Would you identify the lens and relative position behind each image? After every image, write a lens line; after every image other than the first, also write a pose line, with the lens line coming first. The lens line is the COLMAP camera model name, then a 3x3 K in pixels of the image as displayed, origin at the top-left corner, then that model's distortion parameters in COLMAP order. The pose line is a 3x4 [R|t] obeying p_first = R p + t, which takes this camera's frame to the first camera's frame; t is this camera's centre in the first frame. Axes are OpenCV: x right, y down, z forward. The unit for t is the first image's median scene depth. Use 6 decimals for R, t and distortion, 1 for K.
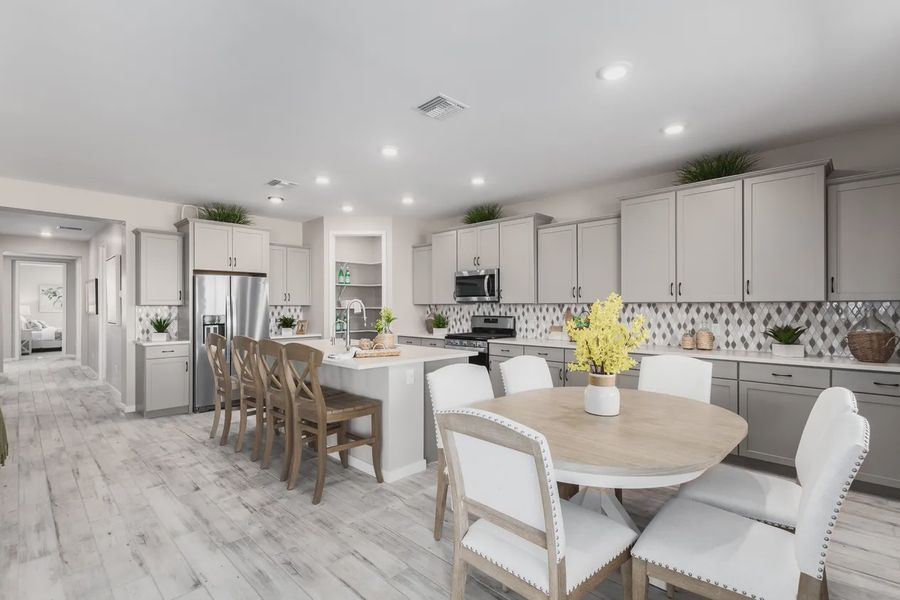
lens RADIAL K [[417.8, 0, 458.7], [0, 417.8, 304.9], [0, 0, 1]] dist [0.002198, -0.001478]
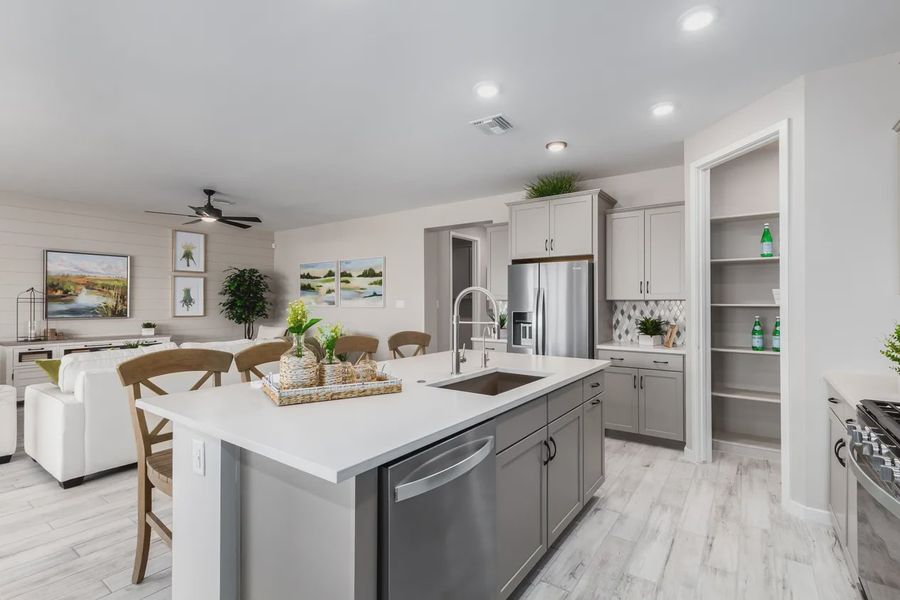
lens RADIAL K [[417.8, 0, 452.5], [0, 417.8, 300.4], [0, 0, 1]] dist [0.002198, -0.001478]
pose [[0.137951, -0.000203, -0.990439, 0.221510], [0.004165, 0.999991, 0.000375, 0.000254], [0.990430, -0.004176, 0.137950, 0.735297]]
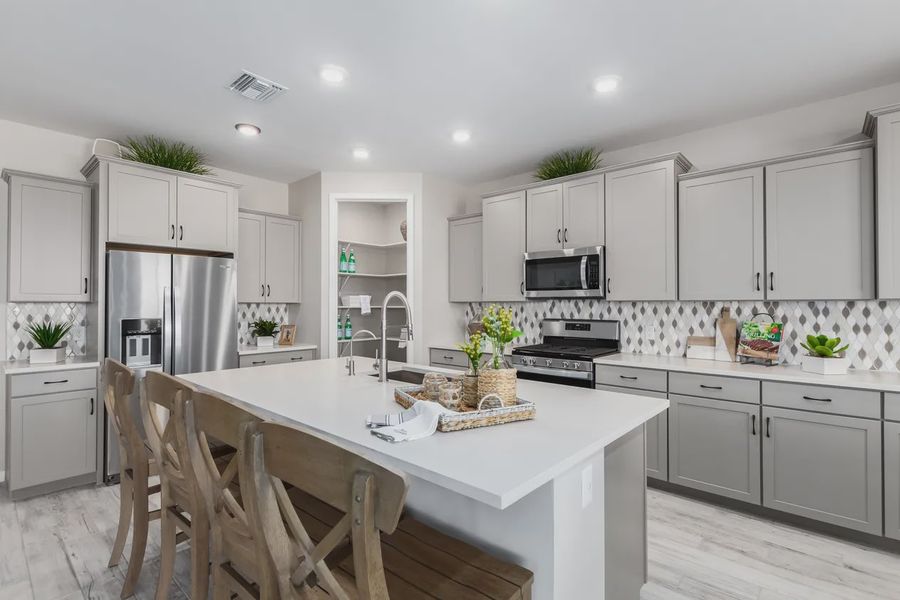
lens RADIAL K [[417.8, 0, 456.4], [0, 417.8, 301.3], [0, 0, 1]] dist [0.002198, -0.001478]
pose [[0.999193, 0.002873, 0.040053, -0.155278], [-0.002718, 0.999989, -0.003929, 0.000782], [-0.040063, 0.003817, 0.999190, 0.374507]]
